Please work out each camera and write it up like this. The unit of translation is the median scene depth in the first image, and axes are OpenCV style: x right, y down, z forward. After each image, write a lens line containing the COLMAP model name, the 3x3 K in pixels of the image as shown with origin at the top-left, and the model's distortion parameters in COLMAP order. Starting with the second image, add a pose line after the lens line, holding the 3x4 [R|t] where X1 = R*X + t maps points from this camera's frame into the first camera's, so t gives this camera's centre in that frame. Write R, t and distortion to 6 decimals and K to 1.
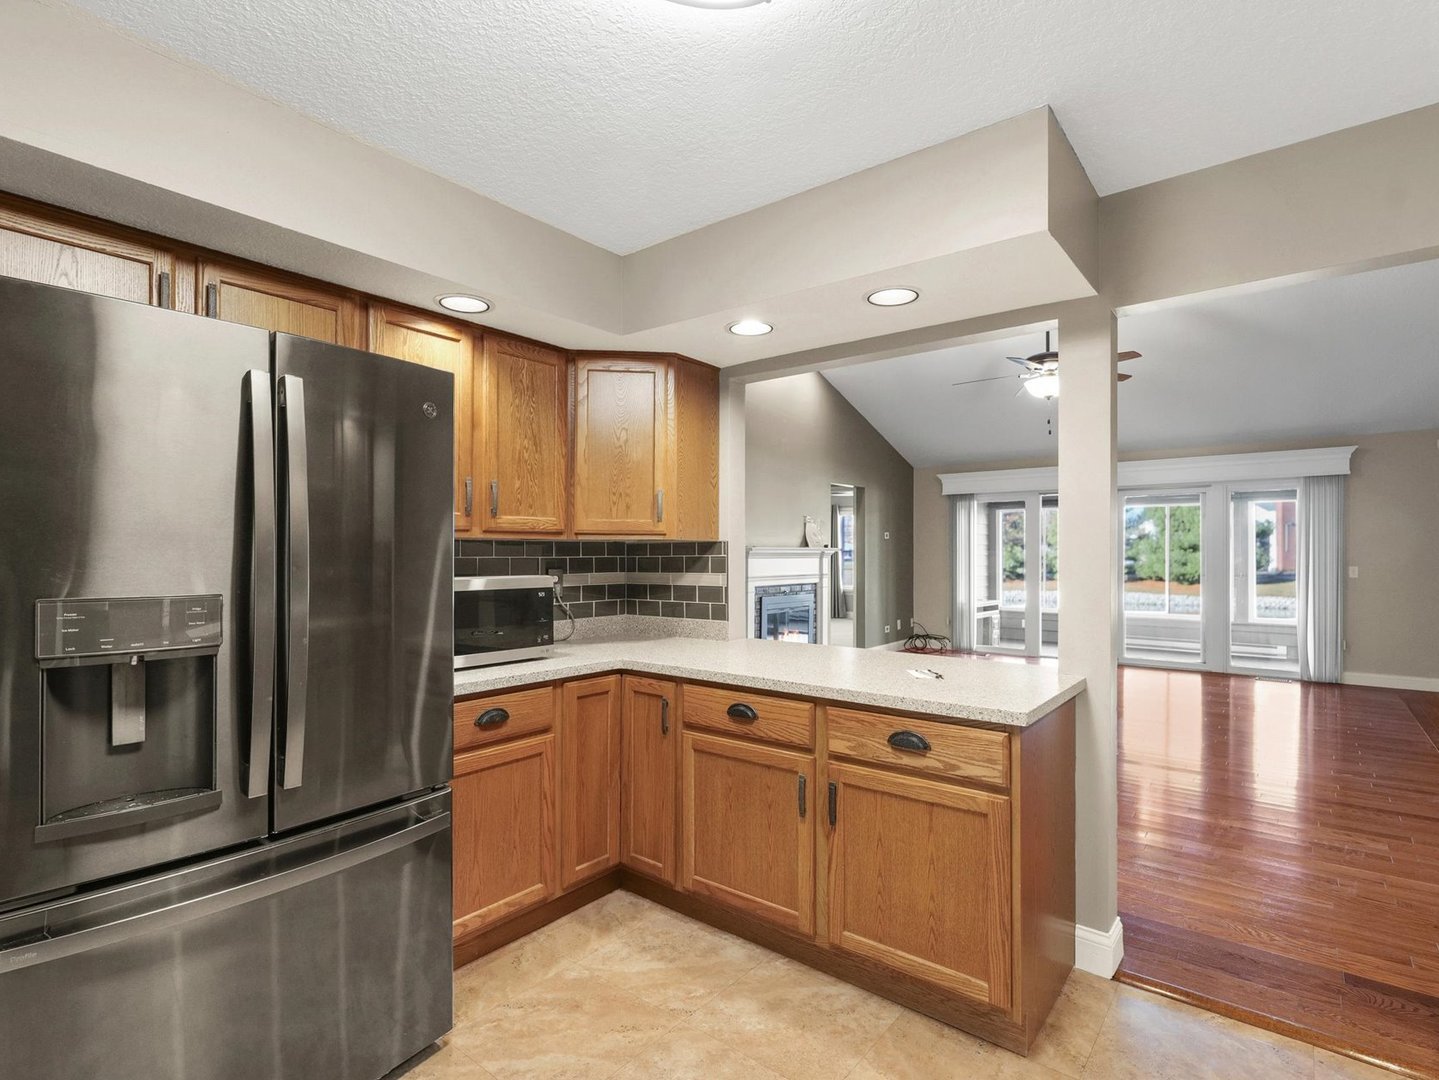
lens RADIAL K [[719.9, 0, 722.3], [0, 719.9, 537.4], [0, 0, 1]] dist [0.008635, -0.001463]
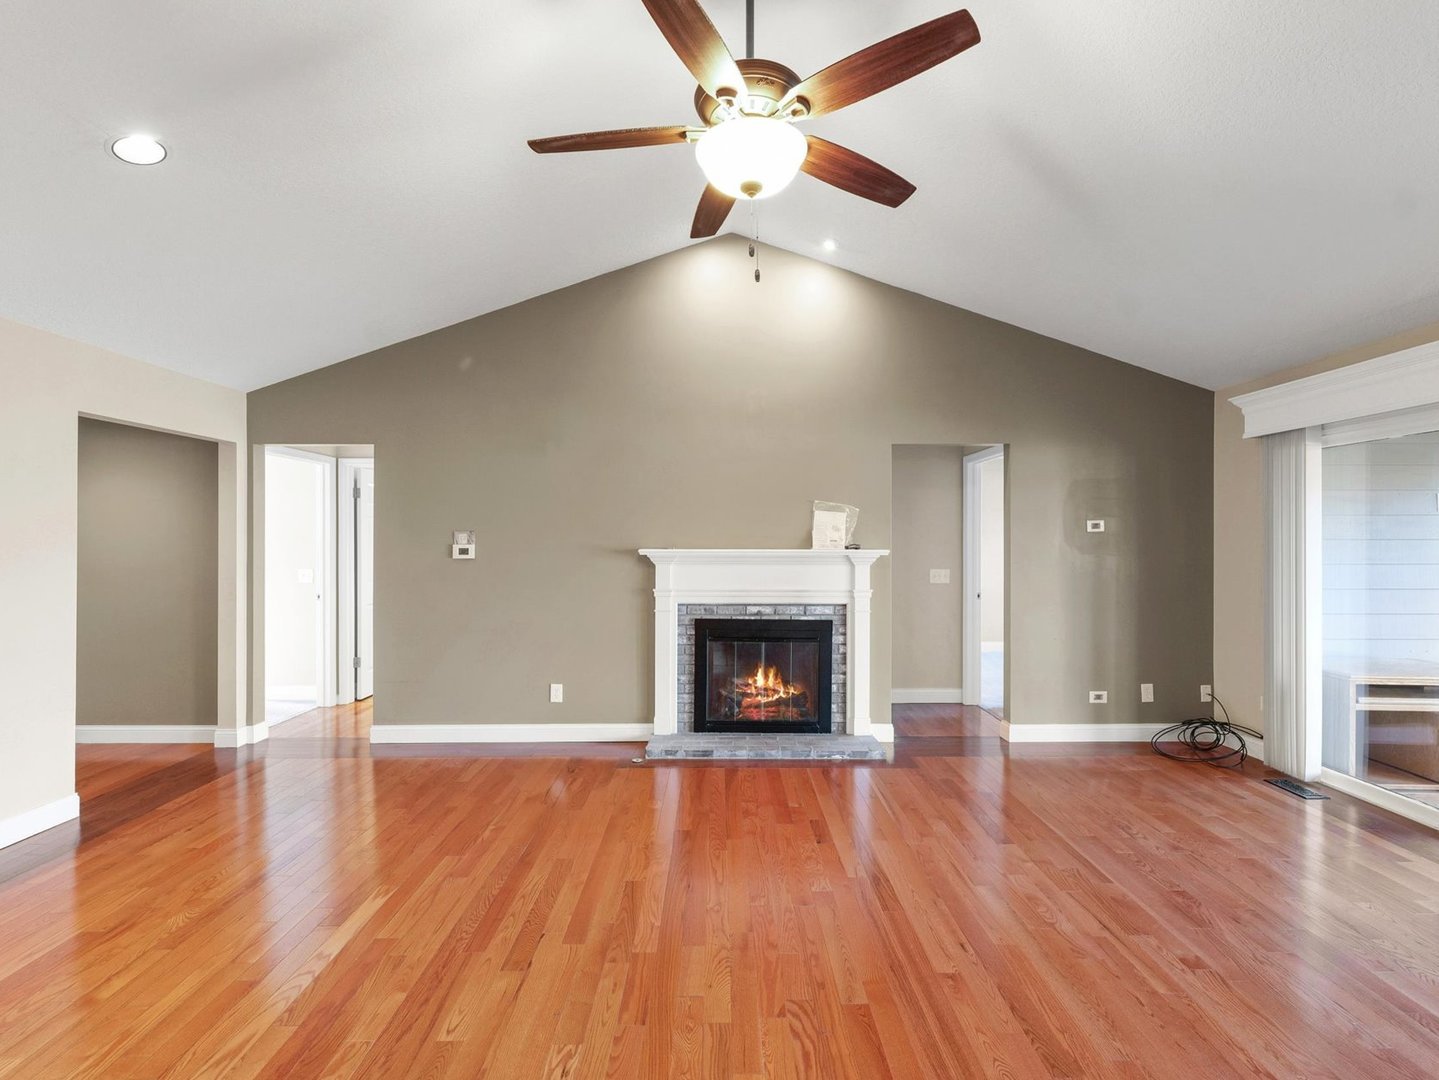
lens RADIAL K [[673.7, 0, 719.5], [0, 673.7, 540.0], [0, 0, 1]] dist [0.003458, -0.000724]
pose [[0.622492, -0.000706, -0.782626, 0.541228], [0.014155, 0.999846, 0.010357, -0.001402], [0.782498, -0.017525, 0.622406, 0.551128]]
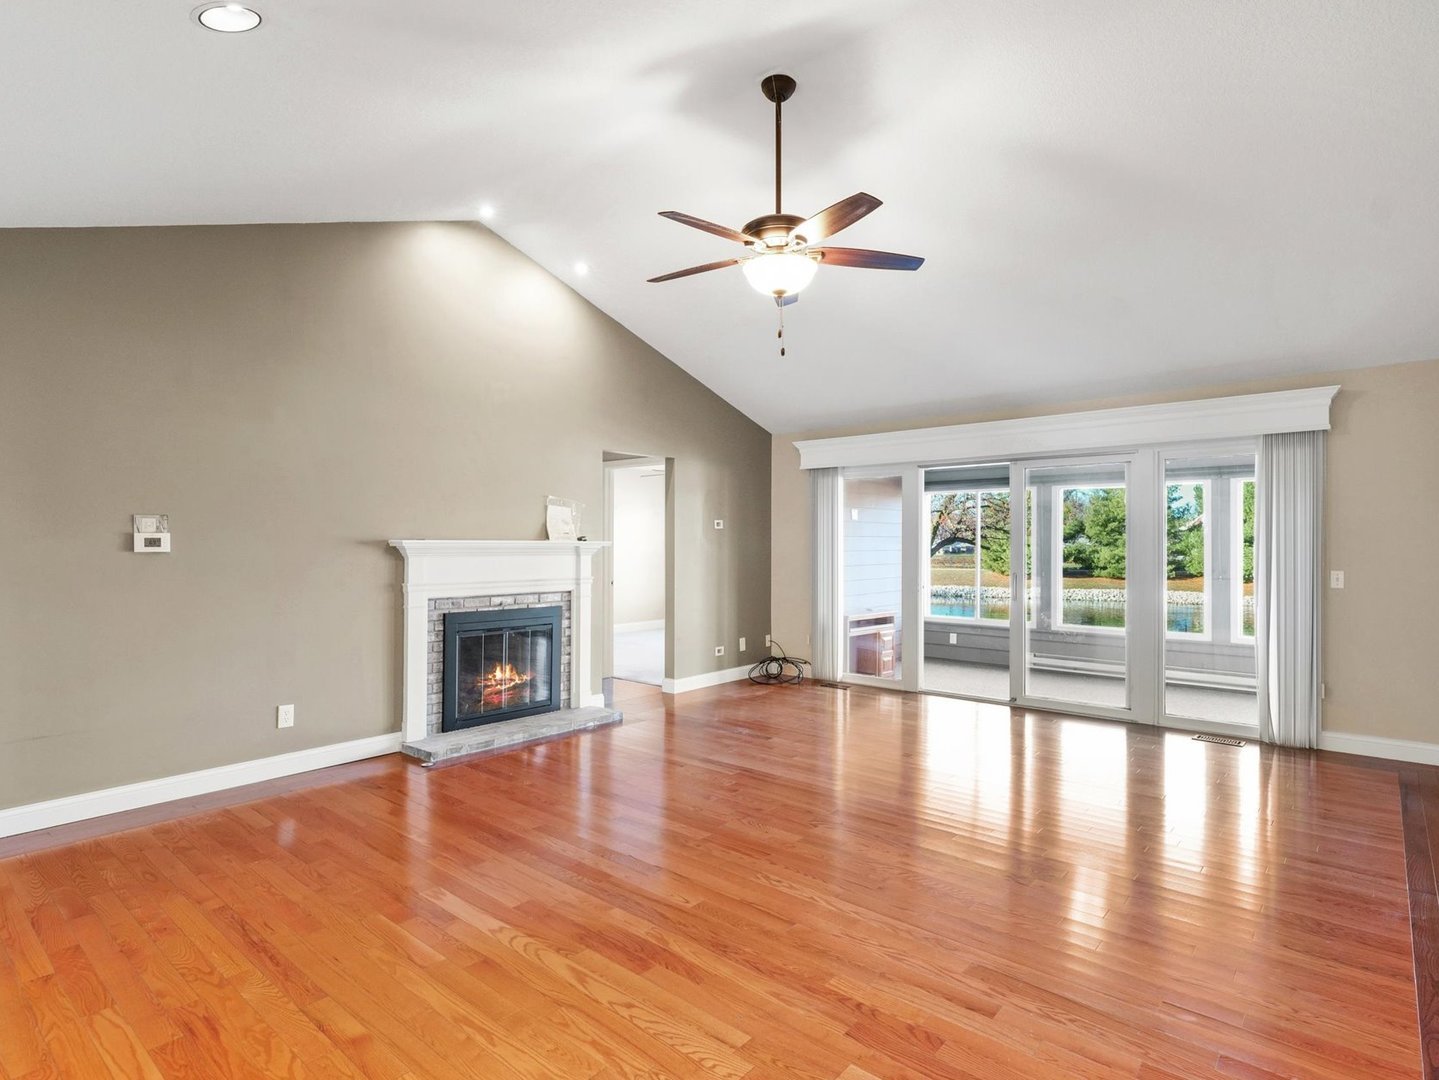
lens RADIAL K [[767.5, 0, 719.5], [0, 767.5, 540.0], [0, 0, 1]] dist [0.003092, -0.000456]
pose [[0.999133, 0.002482, -0.041551, 0.314020], [-0.001855, 0.999884, 0.015104, 0.002038], [0.041584, -0.015014, 0.999022, 0.259895]]
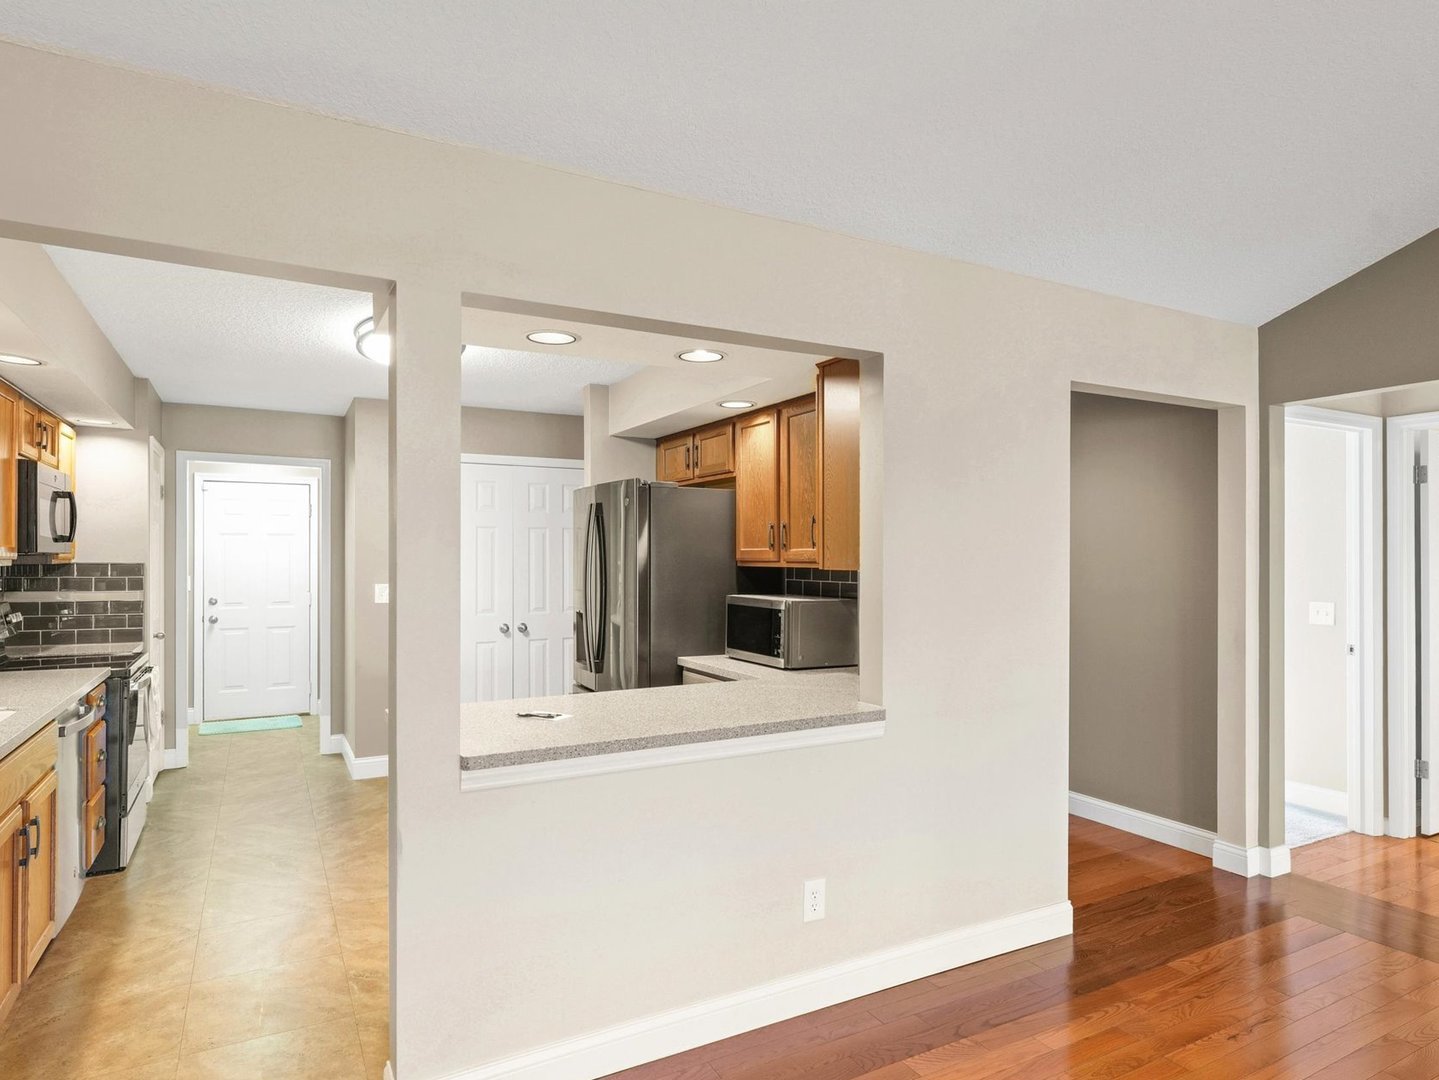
lens RADIAL K [[849.6, 0, 745.9], [0, 849.6, 547.8], [0, 0, 1]] dist [0.022313, -0.000279]
pose [[-0.366133, -0.009295, -0.930516, 0.371411], [0.018315, 0.999684, -0.017193, -0.003048], [0.930382, -0.023338, -0.365847, 0.502629]]
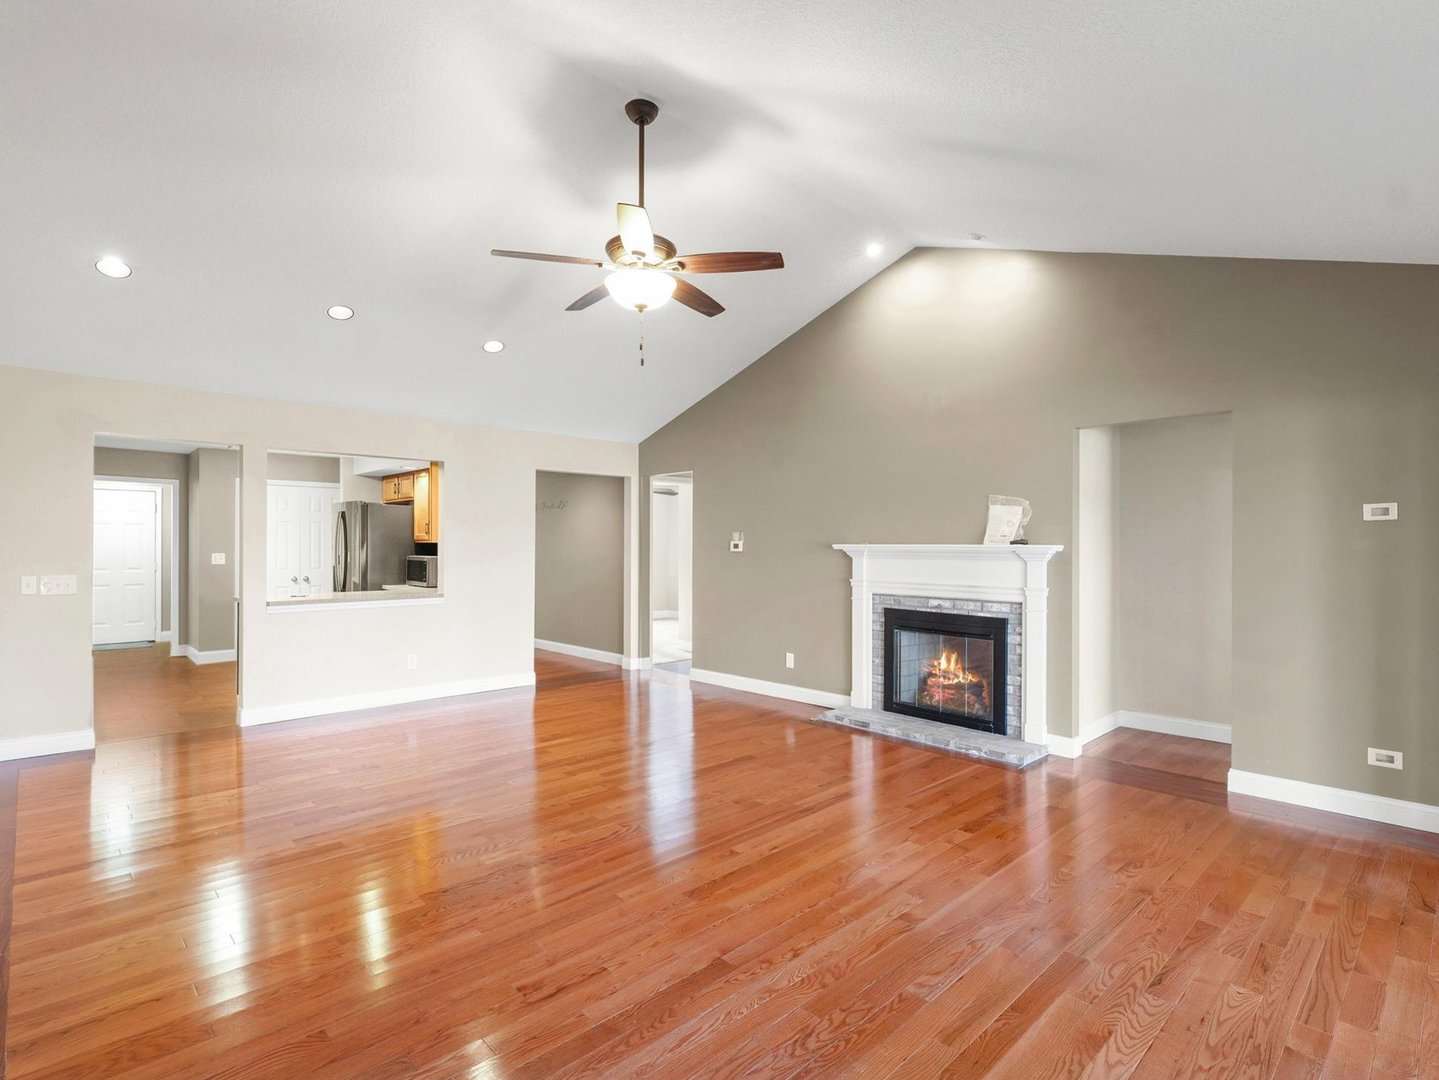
lens RADIAL K [[719.9, 0, 722.3], [0, 719.9, 537.4], [0, 0, 1]] dist [0.008635, -0.001463]
pose [[-0.134670, -0.010748, -0.990832, 0.785512], [0.016401, 0.999780, -0.013075, 0.012456], [0.990755, -0.018012, -0.134464, 0.849809]]
